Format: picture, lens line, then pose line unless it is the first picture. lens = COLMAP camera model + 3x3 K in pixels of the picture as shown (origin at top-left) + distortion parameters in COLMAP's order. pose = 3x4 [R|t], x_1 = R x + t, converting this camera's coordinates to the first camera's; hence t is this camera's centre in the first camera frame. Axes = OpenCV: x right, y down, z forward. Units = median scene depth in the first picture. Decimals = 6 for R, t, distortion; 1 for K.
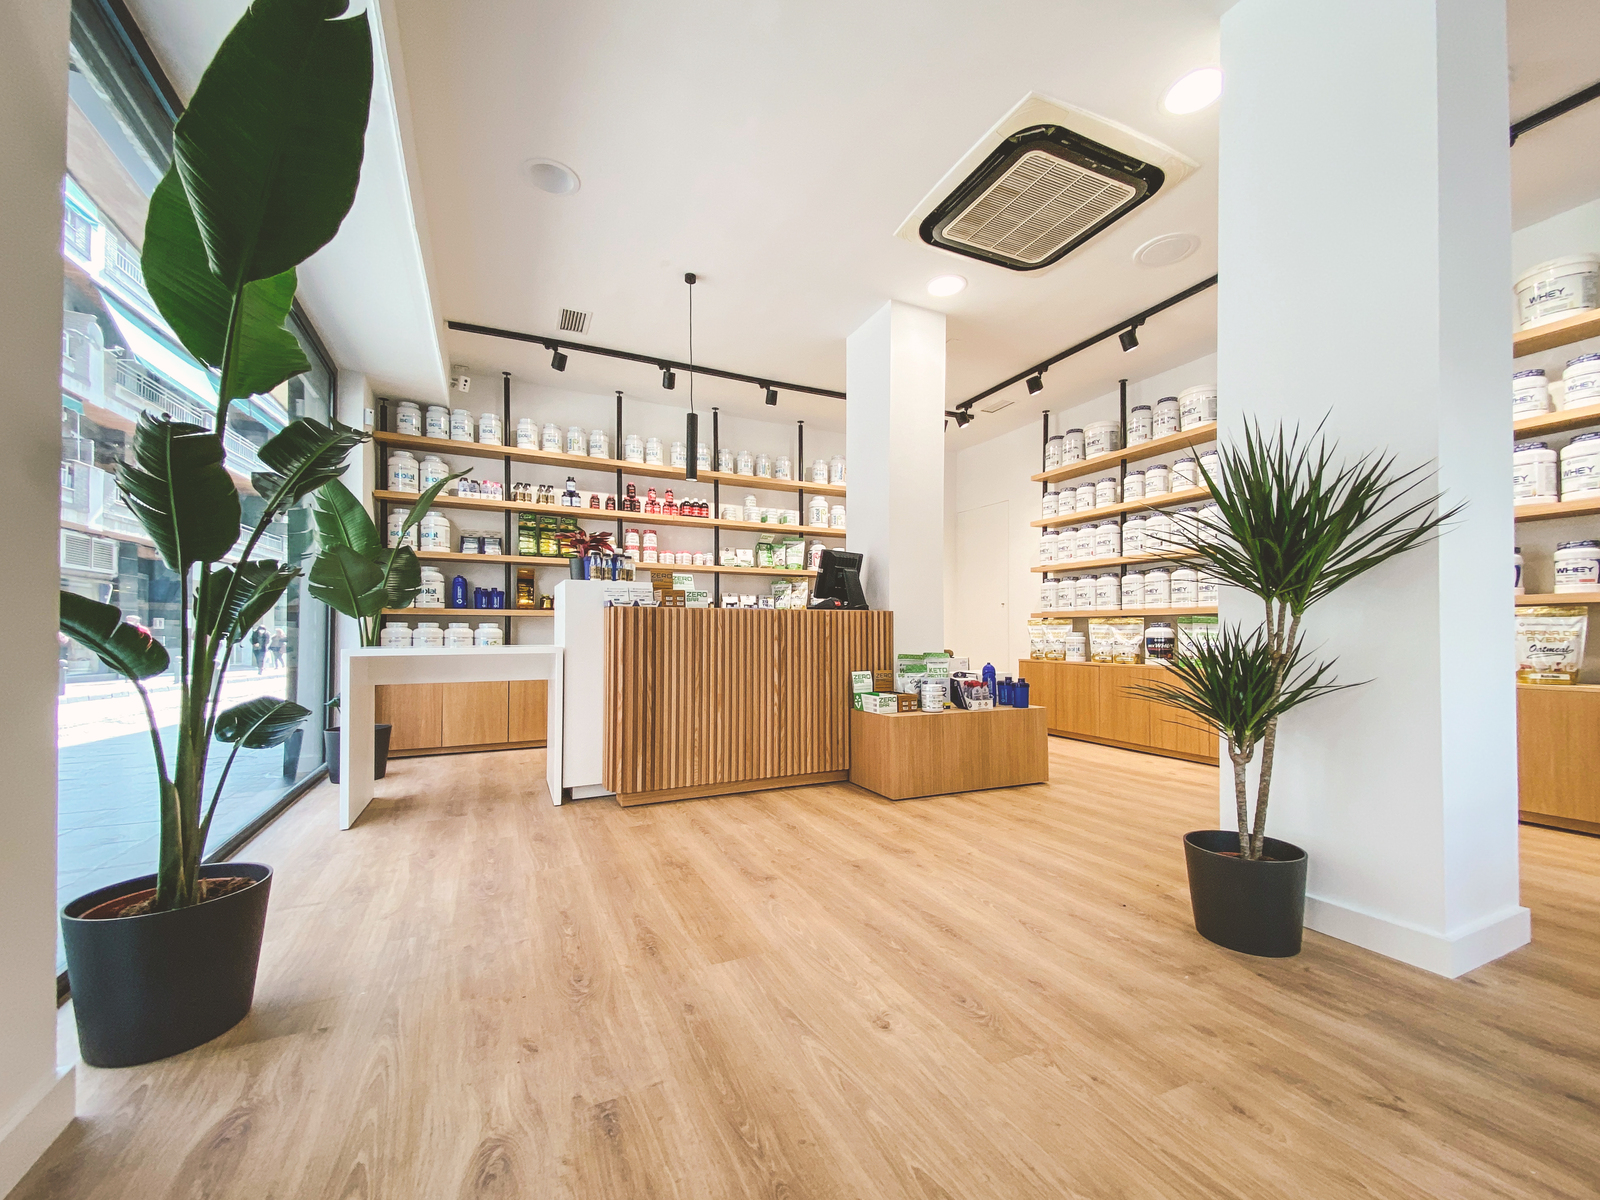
lens RADIAL K [[660.0, 0, 800.0], [0, 660.0, 600.0], [0, 0, 1]] dist [0.001852, -0.000095]
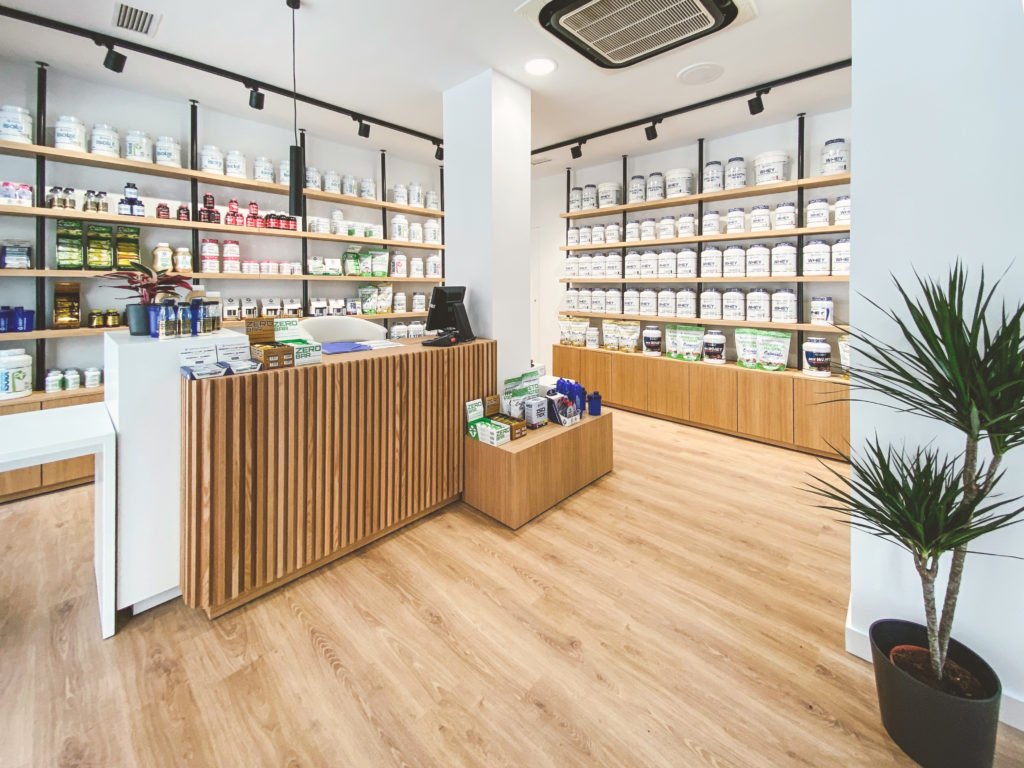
lens RADIAL K [[411.5, 0, 530.7], [0, 411.5, 282.3], [0, 0, 1]] dist [0.054083, -0.021684]
pose [[0.915310, 0.001427, 0.402748, -0.102723], [-0.020733, 0.998835, 0.043580, -0.125376], [-0.402216, -0.048239, 0.914273, 0.329695]]
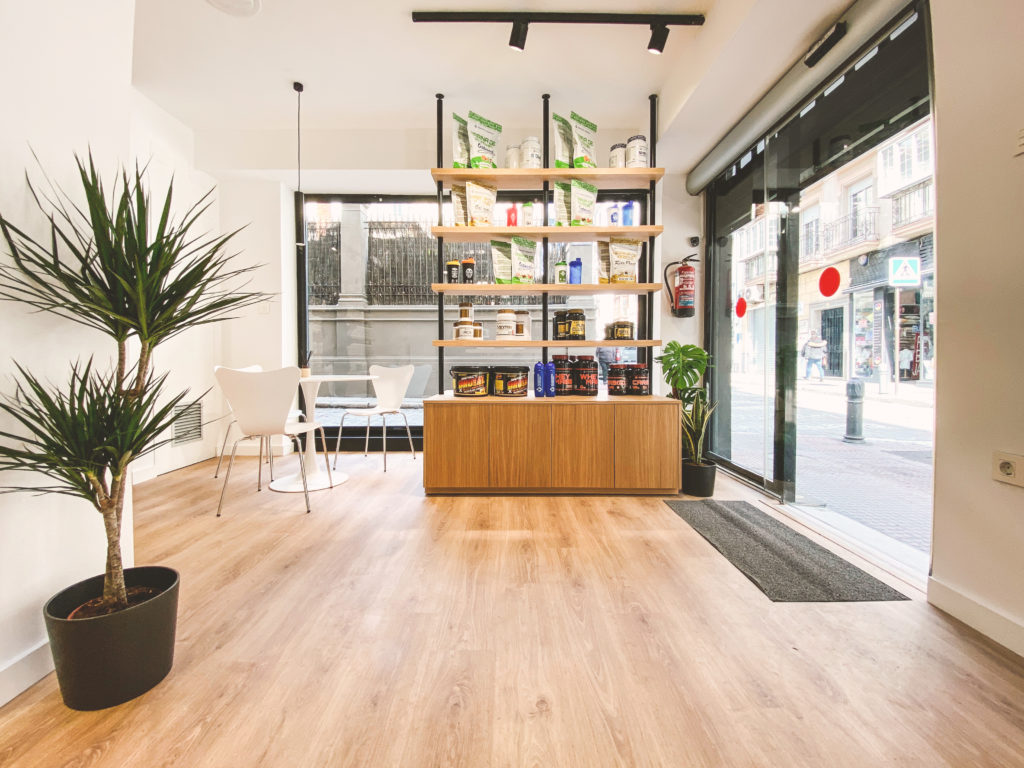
lens RADIAL K [[443.1, 0, 510.2], [0, 443.1, 366.4], [0, 0, 1]] dist [-0.038542, -0.000142]
pose [[-0.911375, -0.009767, 0.411462, -0.050815], [-0.025884, 0.999100, -0.033616, 0.026690], [-0.410763, -0.041287, -0.910807, 0.670954]]
